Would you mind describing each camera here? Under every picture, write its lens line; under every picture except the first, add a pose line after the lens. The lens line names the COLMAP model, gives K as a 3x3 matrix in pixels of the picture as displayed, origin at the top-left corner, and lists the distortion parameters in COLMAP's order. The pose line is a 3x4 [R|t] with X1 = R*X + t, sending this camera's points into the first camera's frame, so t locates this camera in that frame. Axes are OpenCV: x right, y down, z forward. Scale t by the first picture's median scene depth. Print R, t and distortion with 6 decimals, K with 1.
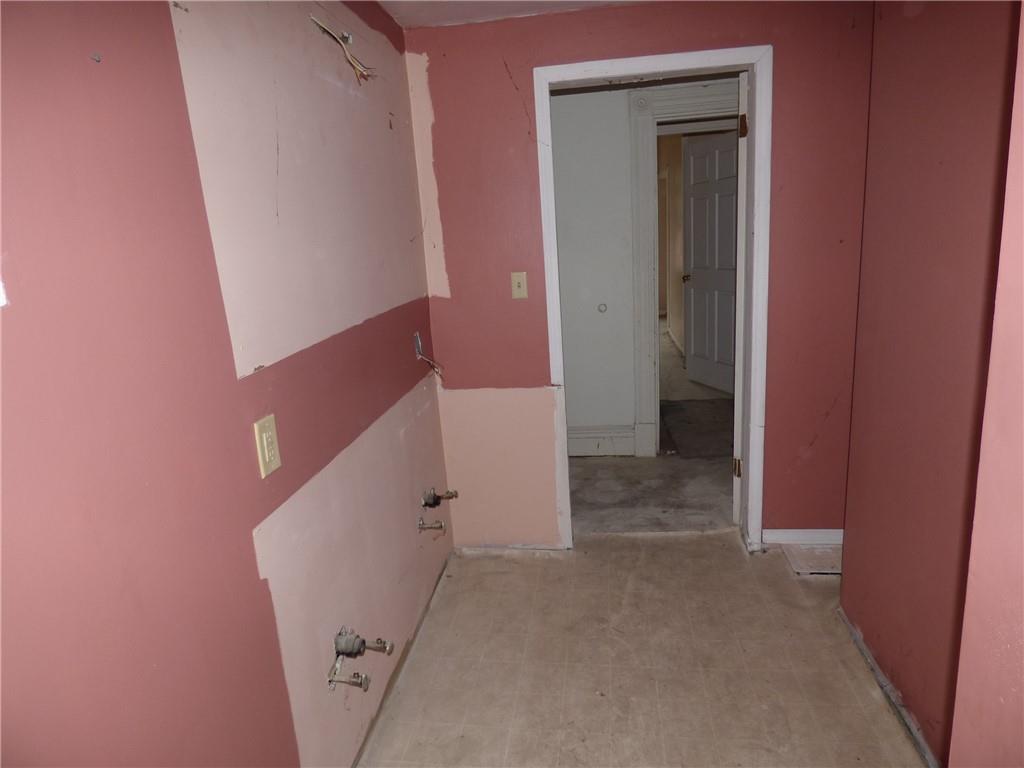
lens RADIAL K [[624.6, 0, 514.1], [0, 624.6, 381.4], [0, 0, 1]] dist [-0.013989, 0.006028]
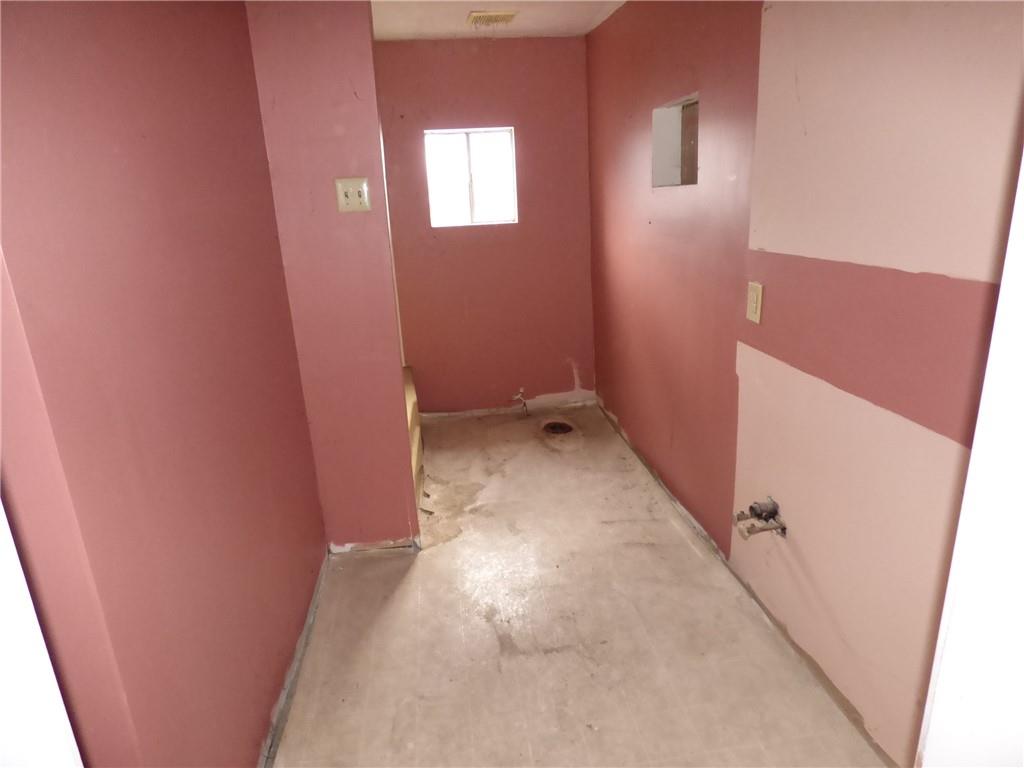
lens RADIAL K [[624.6, 0, 514.1], [0, 624.6, 381.4], [0, 0, 1]] dist [-0.013989, 0.006028]
pose [[-0.956445, 0.186772, -0.224340, 0.365550], [0.045908, 0.855199, 0.516263, -0.374263], [0.288279, 0.483478, -0.826525, 1.531678]]
